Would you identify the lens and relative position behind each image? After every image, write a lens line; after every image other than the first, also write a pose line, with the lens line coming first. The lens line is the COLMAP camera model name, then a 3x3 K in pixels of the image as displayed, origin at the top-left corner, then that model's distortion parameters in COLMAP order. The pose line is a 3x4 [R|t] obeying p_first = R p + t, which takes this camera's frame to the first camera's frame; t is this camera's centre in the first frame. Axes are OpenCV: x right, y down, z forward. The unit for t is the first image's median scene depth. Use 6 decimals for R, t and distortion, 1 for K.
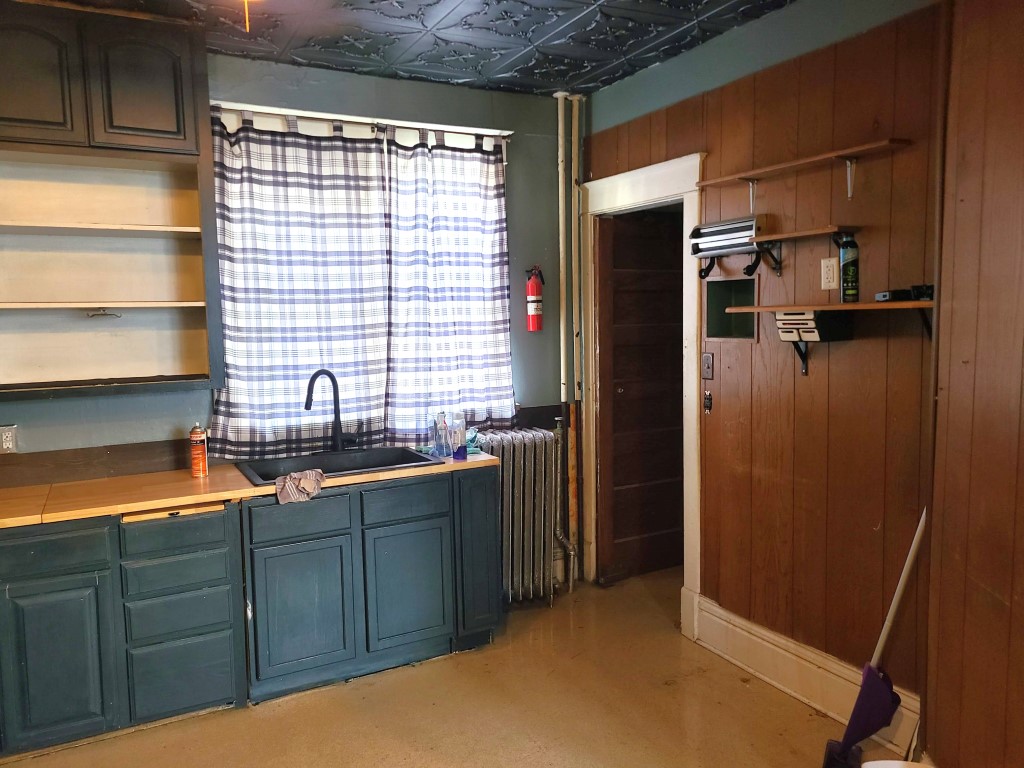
lens RADIAL K [[765.9, 0, 511.4], [0, 765.9, 381.7], [0, 0, 1]] dist [0.047021, -0.019834]
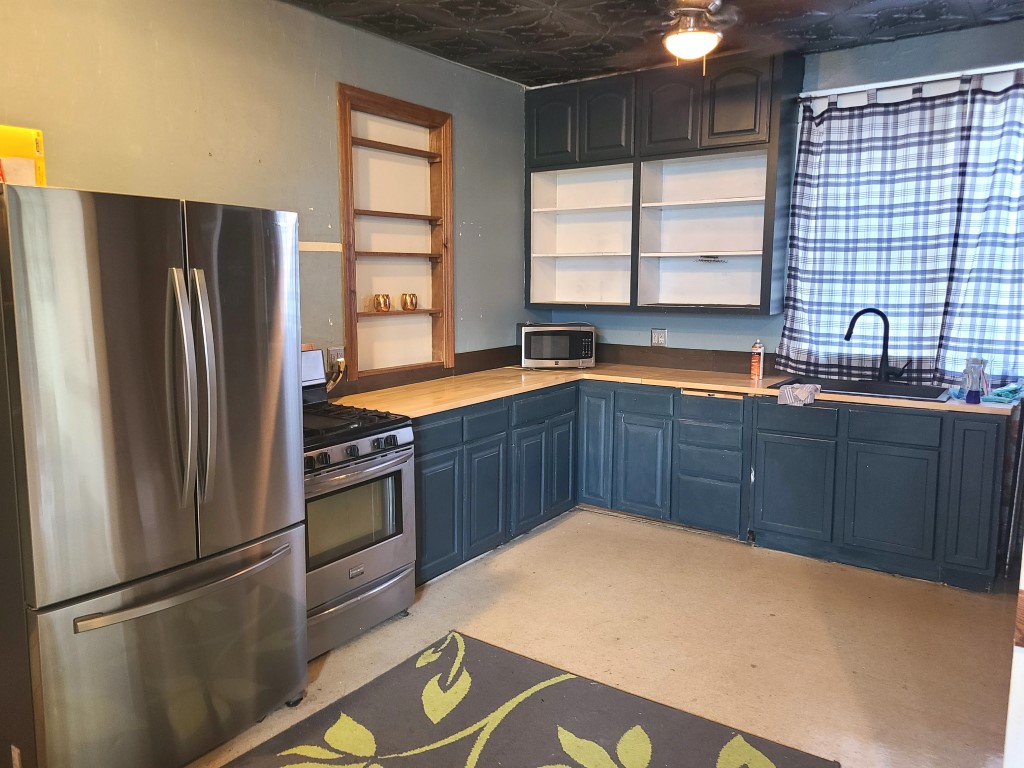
lens RADIAL K [[765.9, 0, 508.2], [0, 765.9, 382.8], [0, 0, 1]] dist [0.047021, -0.019834]
pose [[0.464302, 0.142828, -0.874085, 0.537952], [-0.088618, 0.989450, 0.114607, 0.010250], [0.881232, 0.024248, 0.472061, -0.033080]]
